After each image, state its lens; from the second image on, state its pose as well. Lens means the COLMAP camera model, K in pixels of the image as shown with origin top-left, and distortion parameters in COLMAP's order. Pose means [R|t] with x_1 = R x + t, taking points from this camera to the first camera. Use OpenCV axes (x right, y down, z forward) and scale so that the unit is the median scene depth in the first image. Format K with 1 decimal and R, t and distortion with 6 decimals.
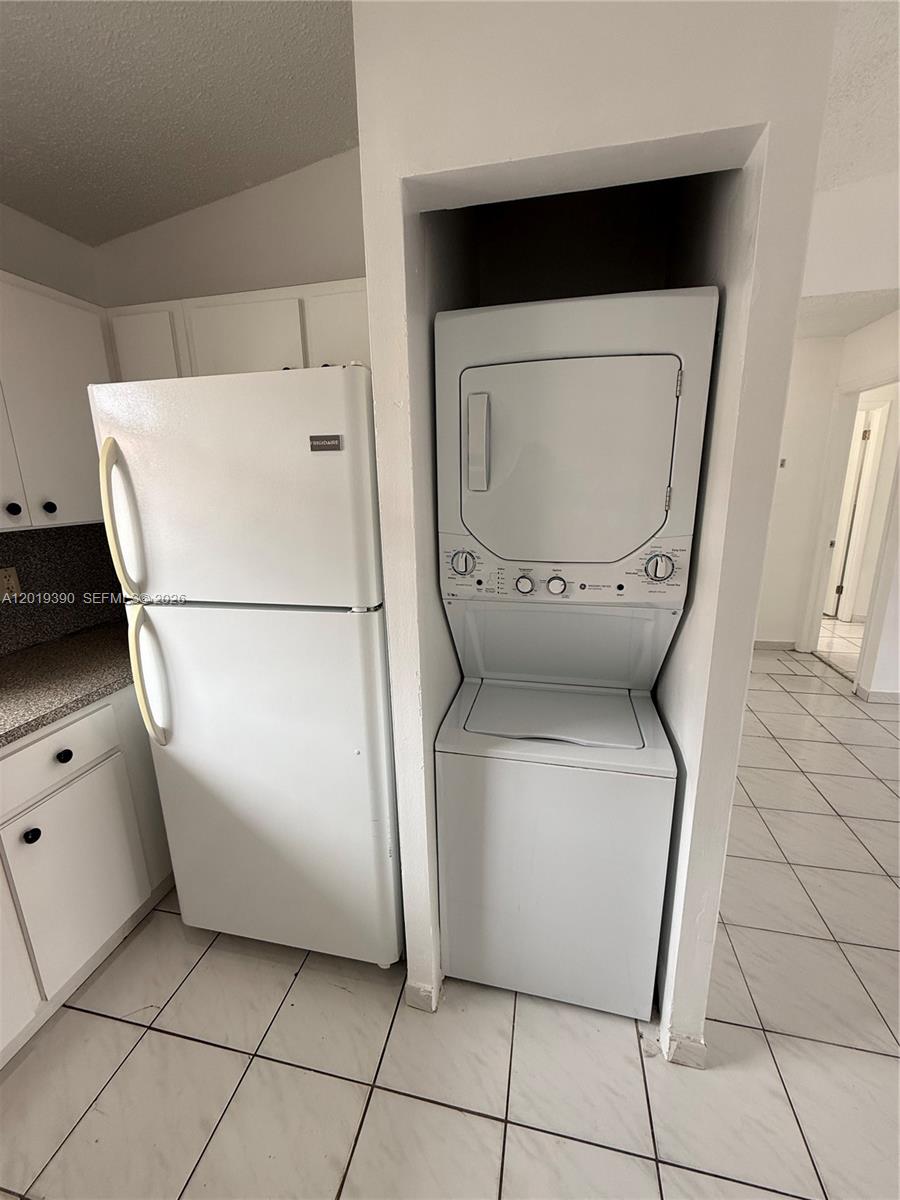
lens RADIAL K [[477.8, 0, 450.3], [0, 477.8, 596.9], [0, 0, 1]] dist [0.001497, -0.001837]
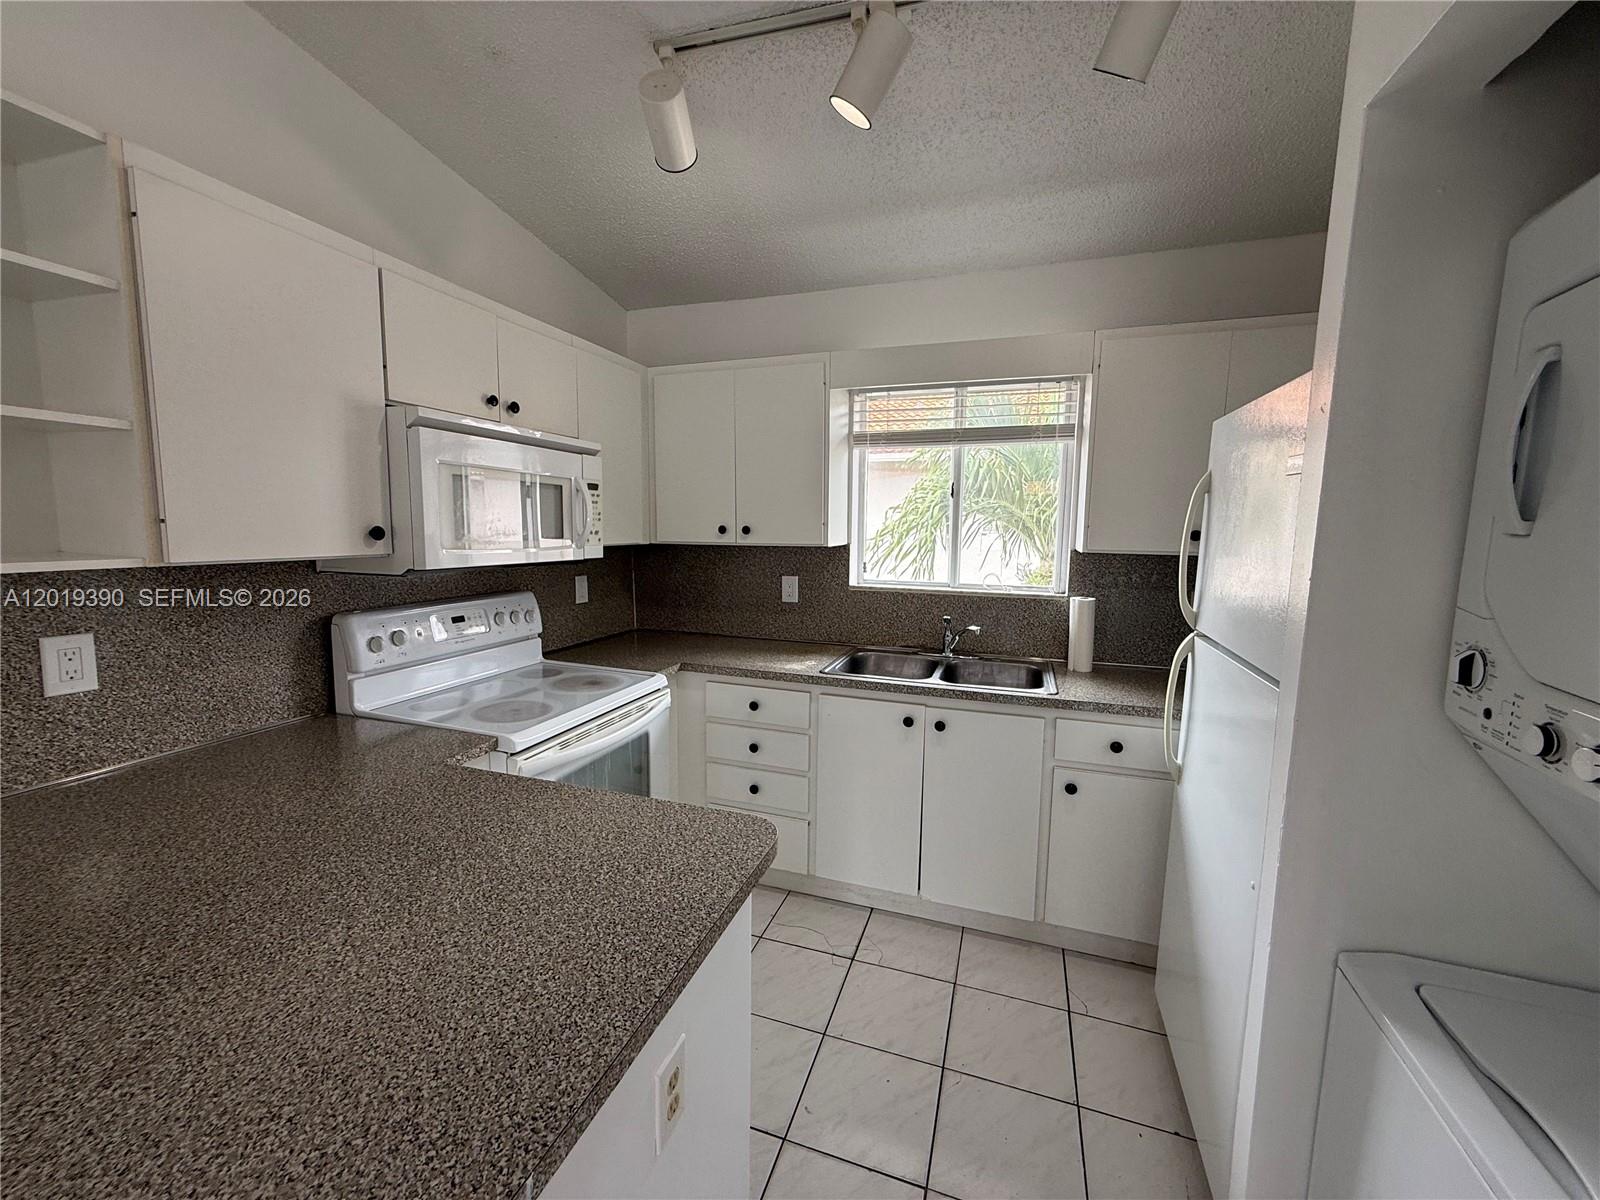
lens RADIAL K [[637.1, 0, 797.6], [0, 637.1, 599.7], [0, 0, 1]] dist [0.001497, -0.001837]
pose [[-0.122479, 0.142325, -0.982213, 0.293137], [-0.237604, 0.956679, 0.168254, -0.031562], [0.963609, 0.253986, -0.083356, 0.121535]]
